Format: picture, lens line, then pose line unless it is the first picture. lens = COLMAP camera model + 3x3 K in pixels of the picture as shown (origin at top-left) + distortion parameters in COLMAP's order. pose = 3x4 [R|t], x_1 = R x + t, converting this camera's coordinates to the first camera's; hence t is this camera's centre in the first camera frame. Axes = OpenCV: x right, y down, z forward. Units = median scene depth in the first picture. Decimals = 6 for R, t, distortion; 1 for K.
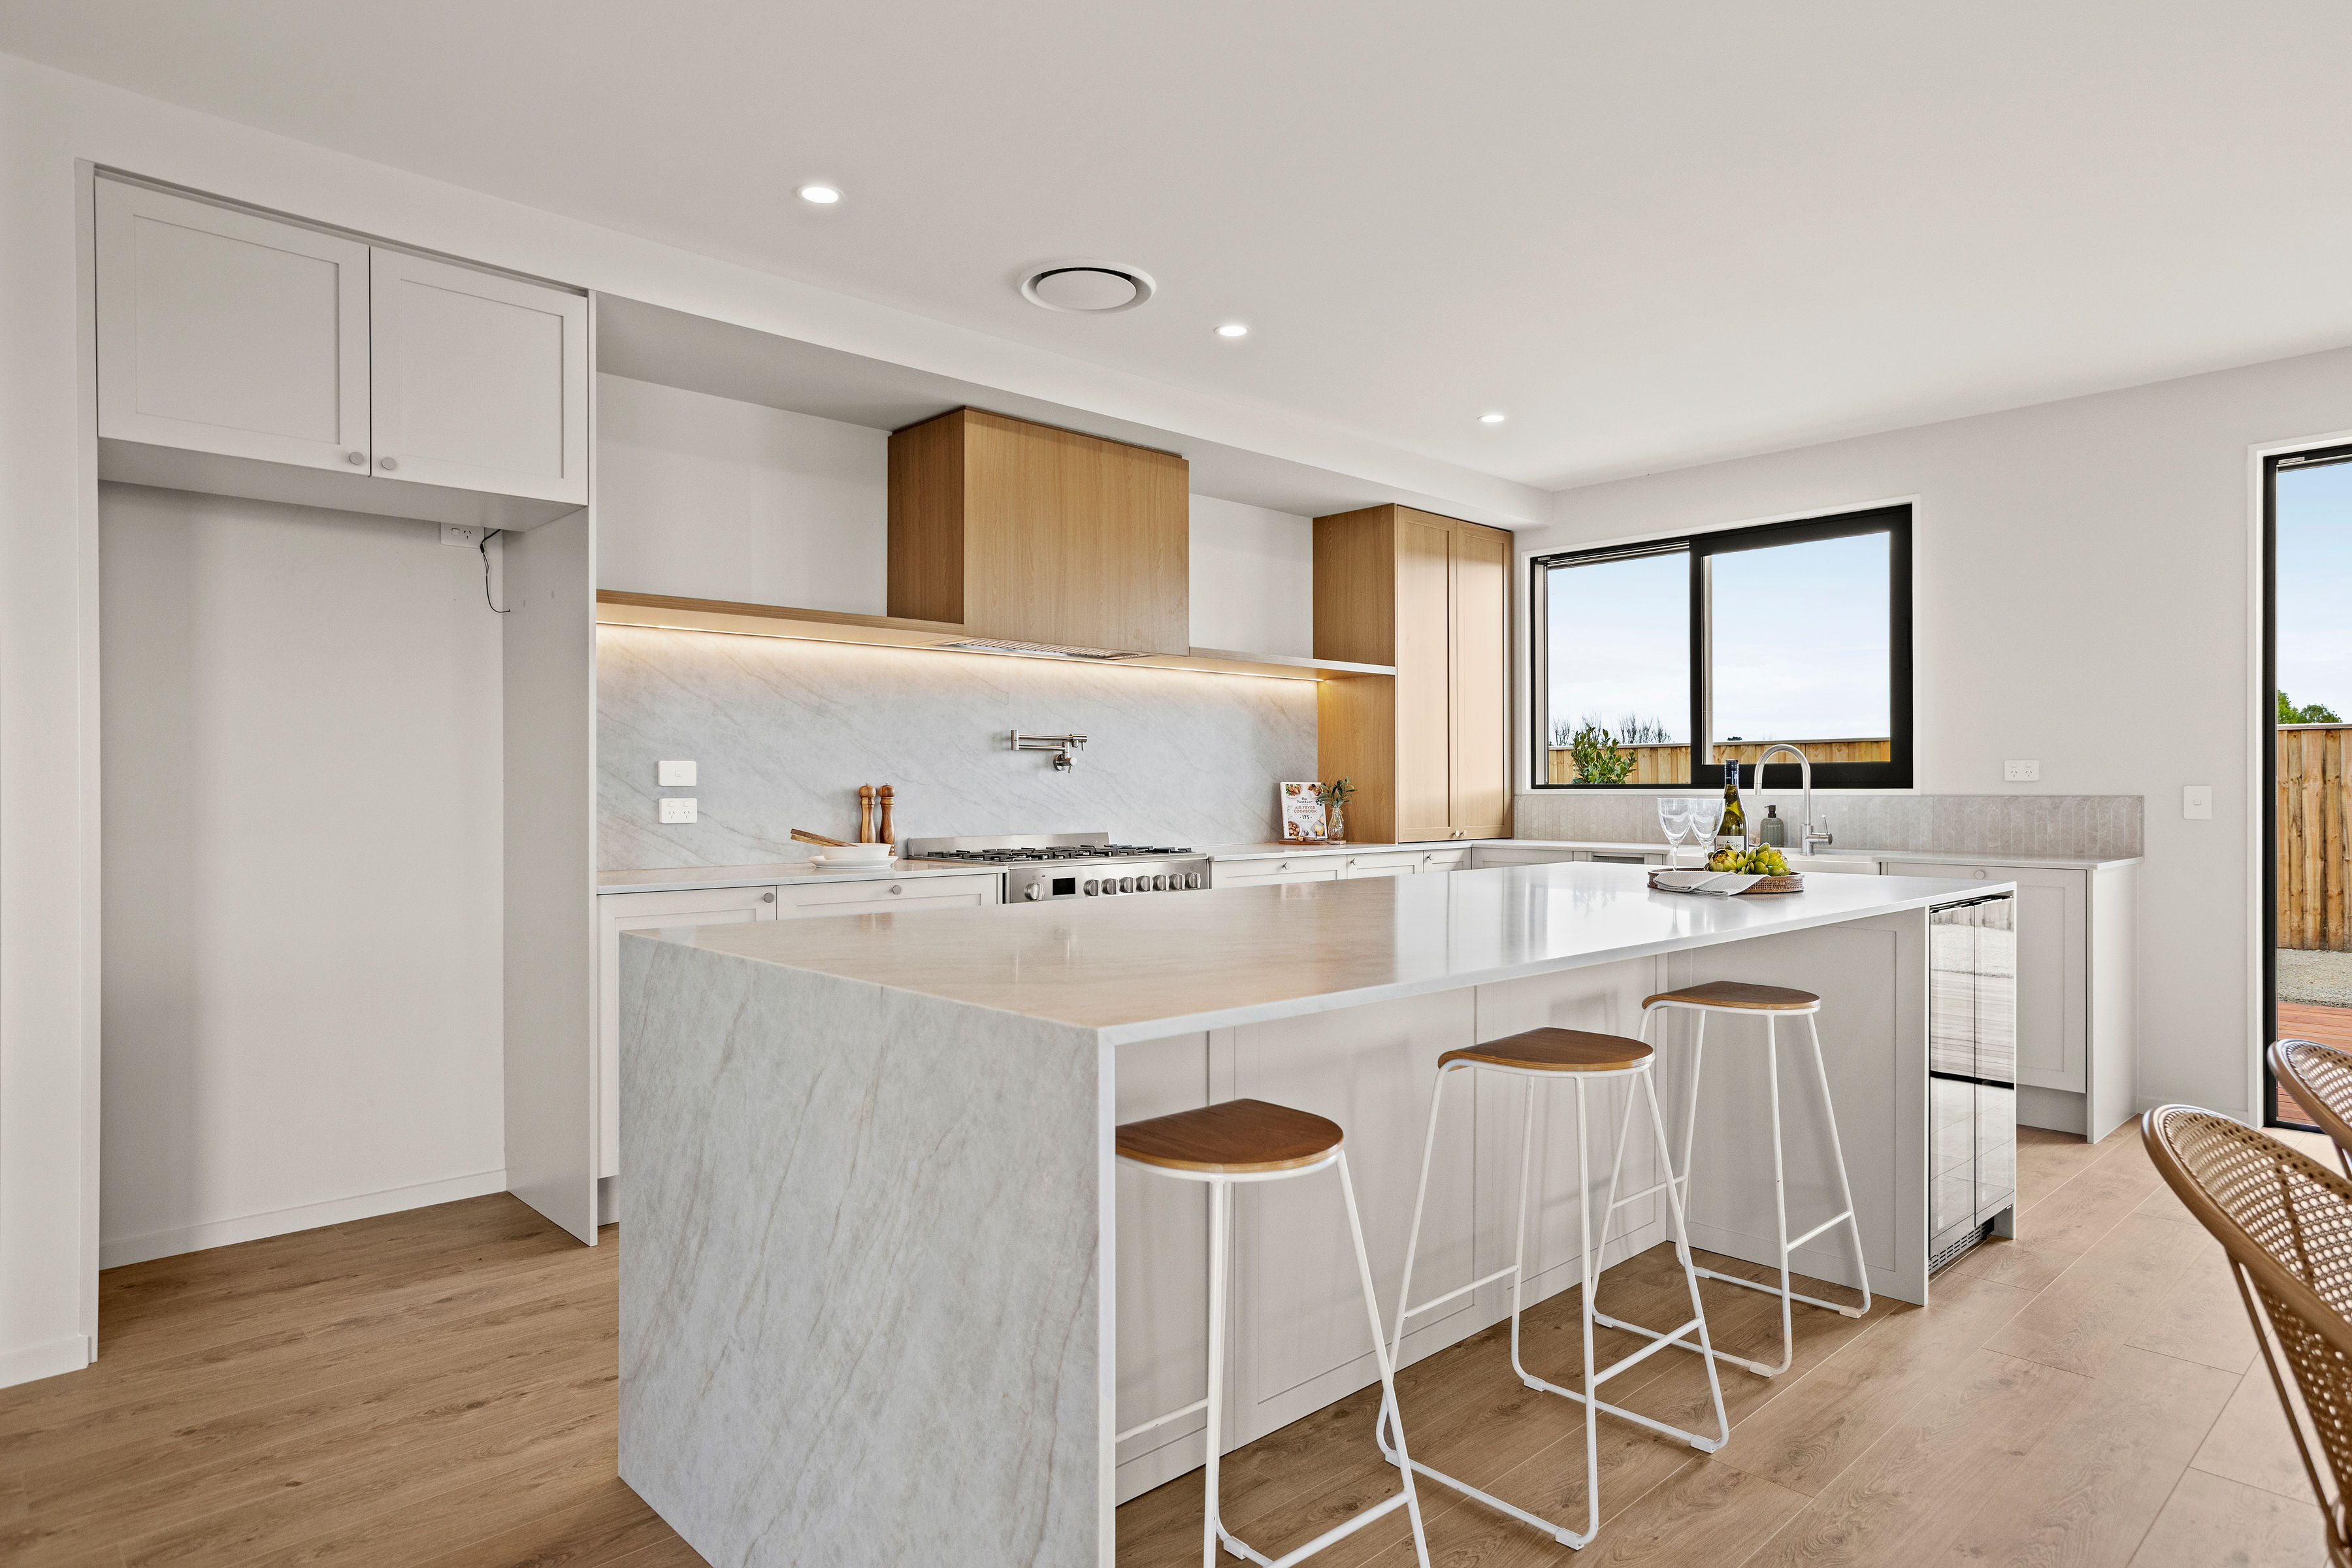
lens RADIAL K [[1373.3, 0, 1164.8], [0, 1373.3, 792.2], [0, 0, 1]] dist [-0.003648, 0.012542]
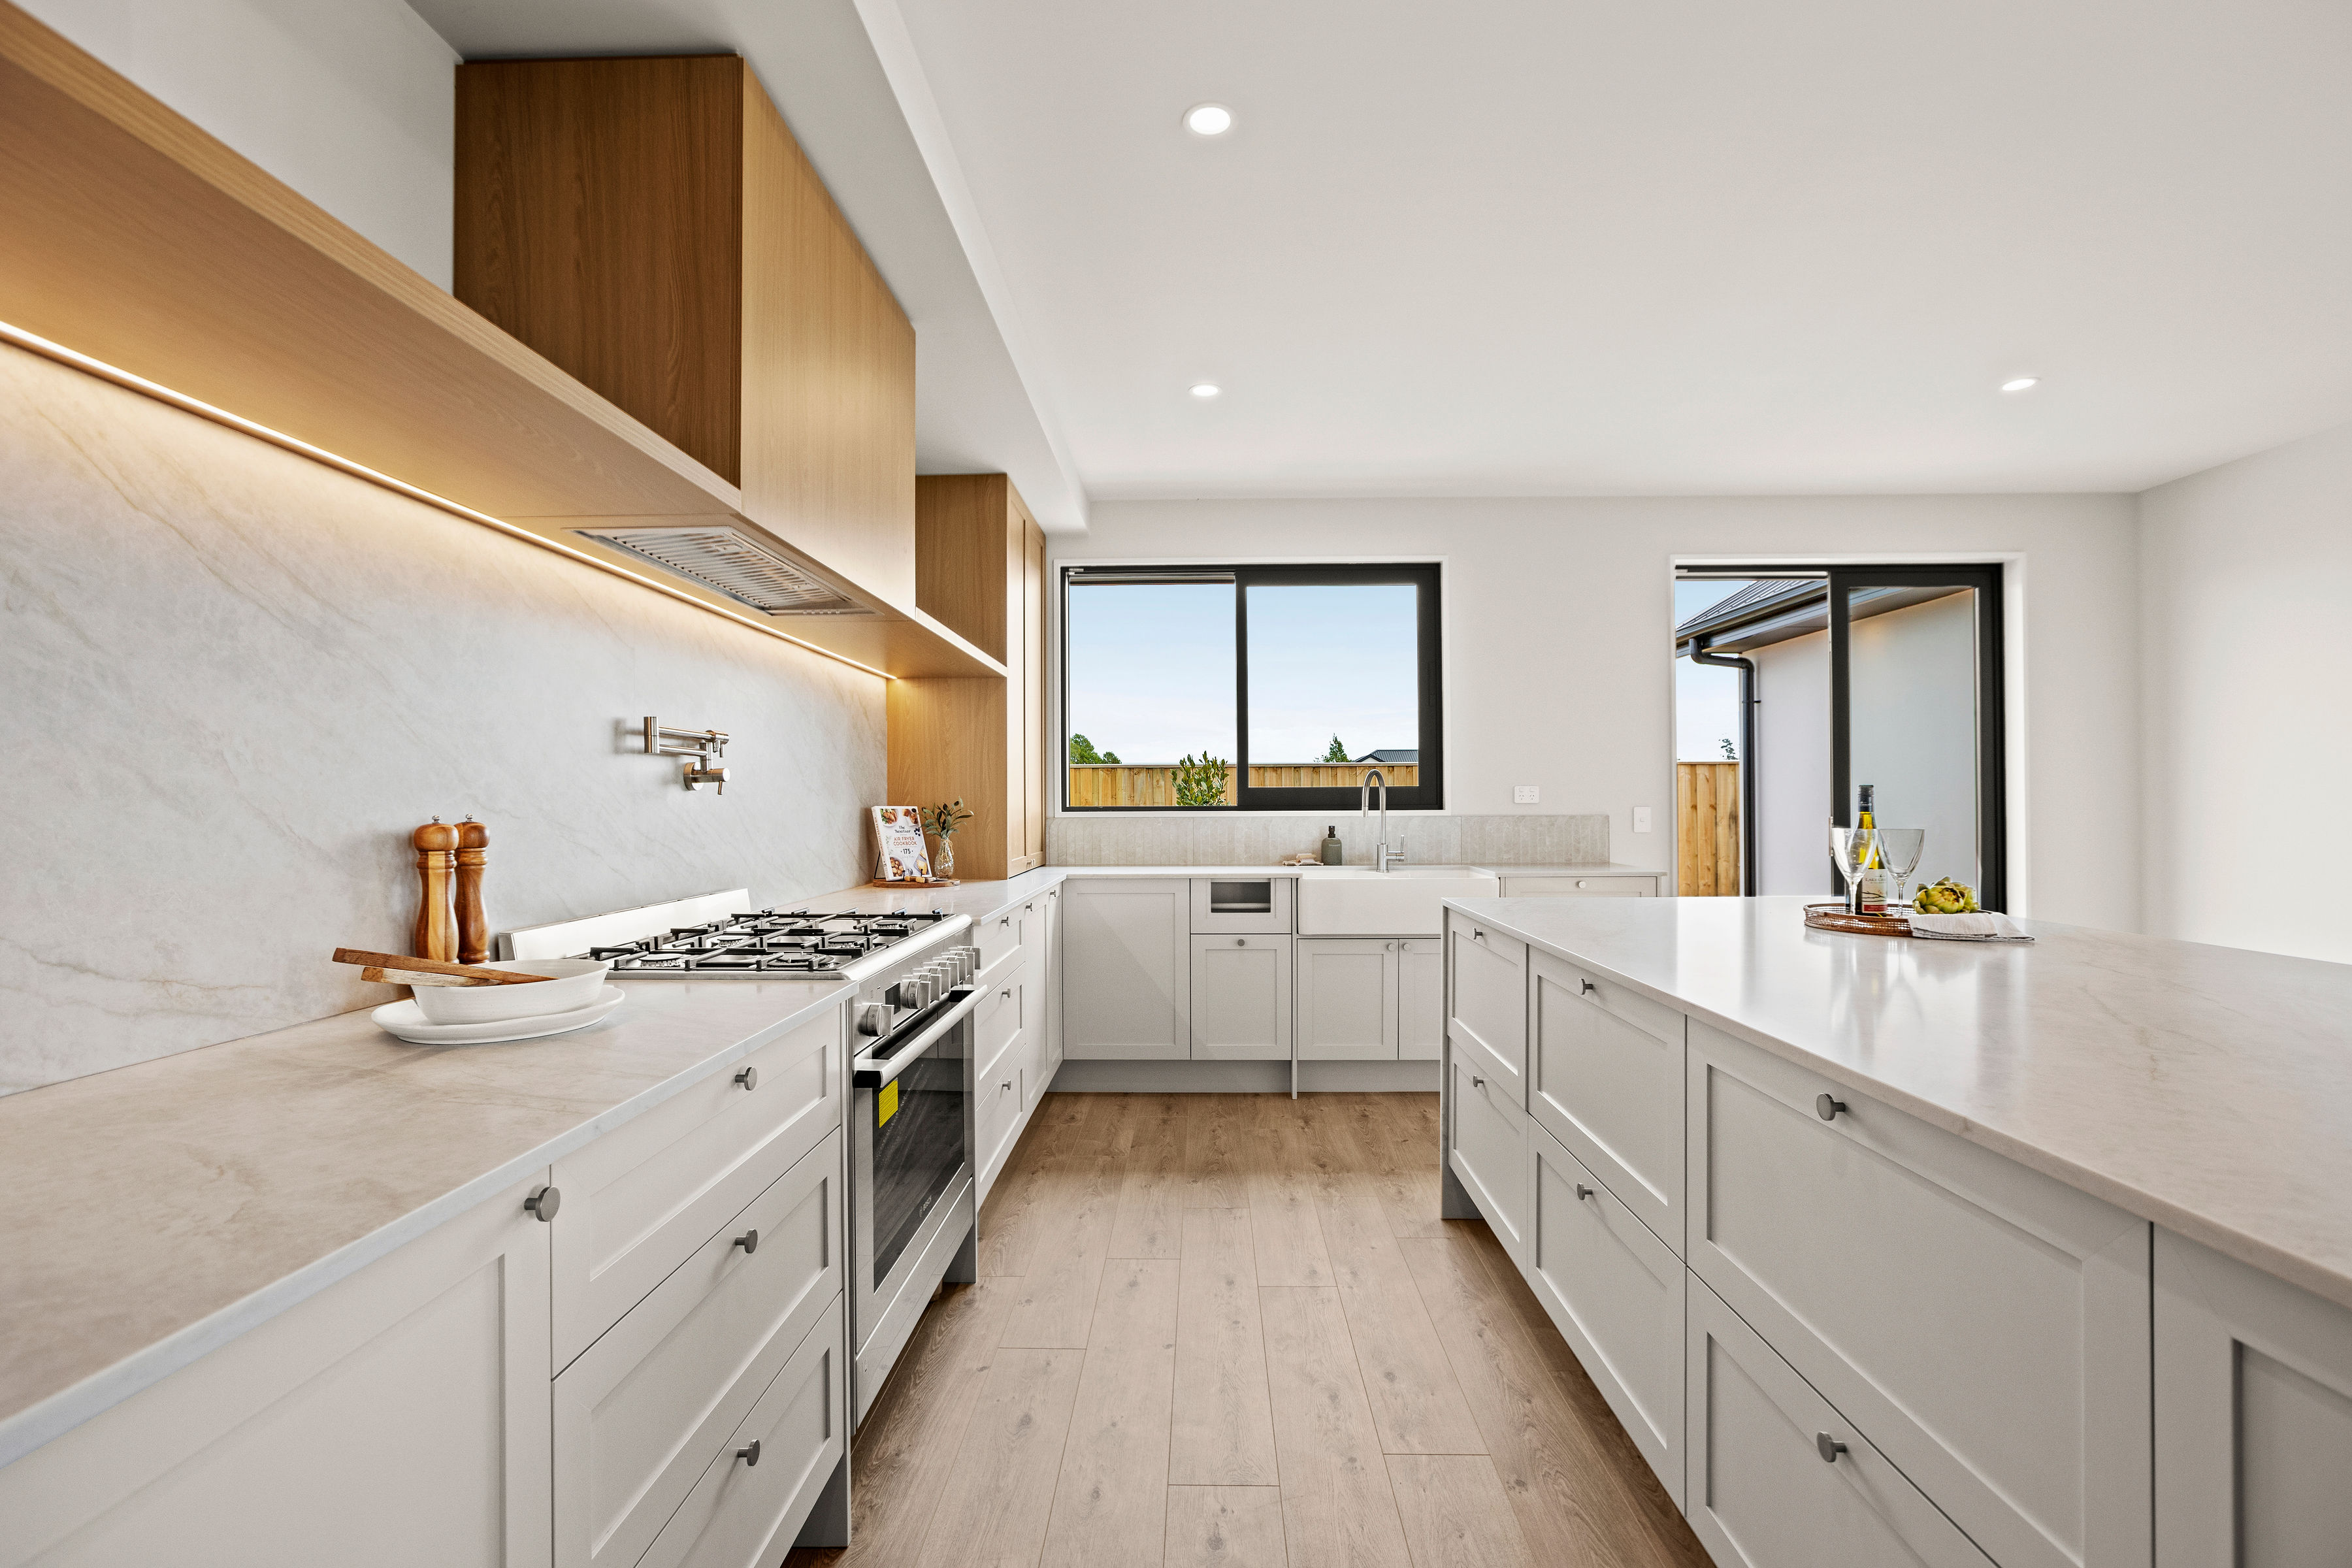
lens RADIAL K [[1078.3, 0, 1173.2], [0, 1078.3, 795.2], [0, 0, 1]] dist [-0.025200, 0.007768]
pose [[0.702316, 0.002314, 0.711861, -0.268342], [0.005129, 0.999952, -0.008311, -0.009004], [-0.711846, 0.009488, 0.702271, 0.548388]]
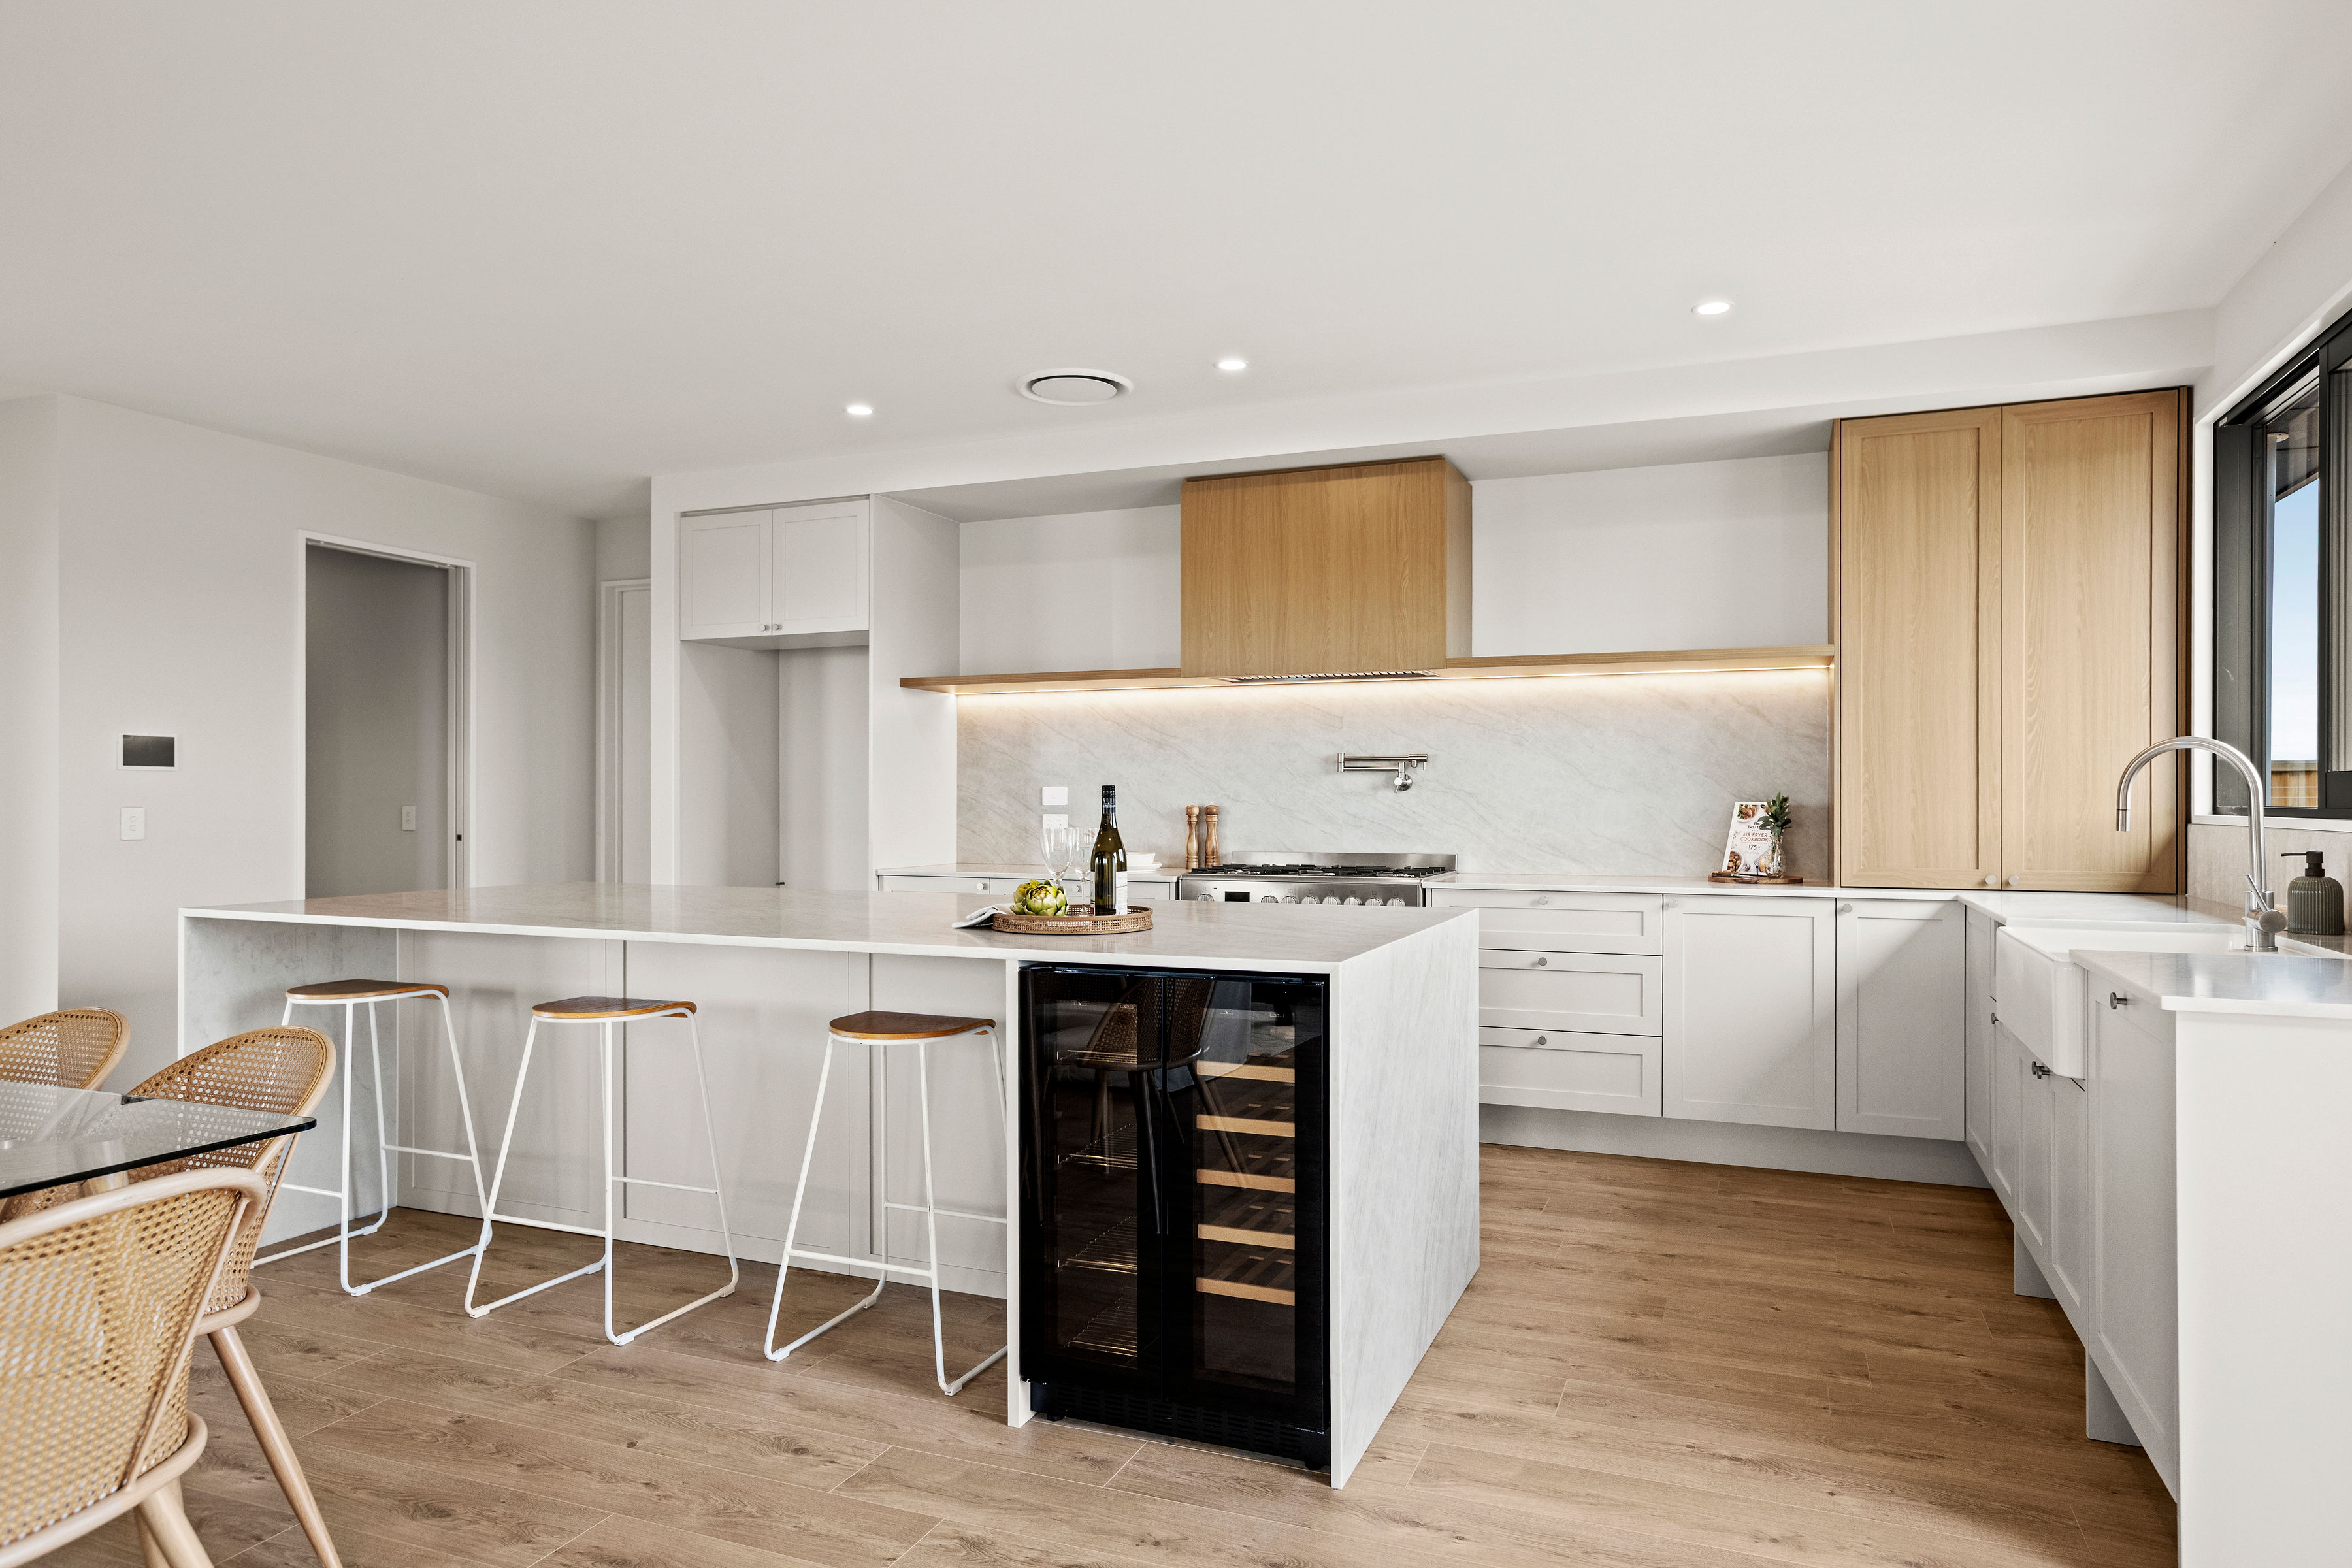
lens RADIAL K [[1429.3, 0, 1175.3], [0, 1429.3, 794.7], [0, 0, 1]] dist [-0.036170, -0.000985]
pose [[0.407352, 0.000270, -0.913271, 0.837639], [-0.003237, 0.999994, -0.001148, -0.011469], [0.913265, 0.003424, 0.407351, 0.439828]]
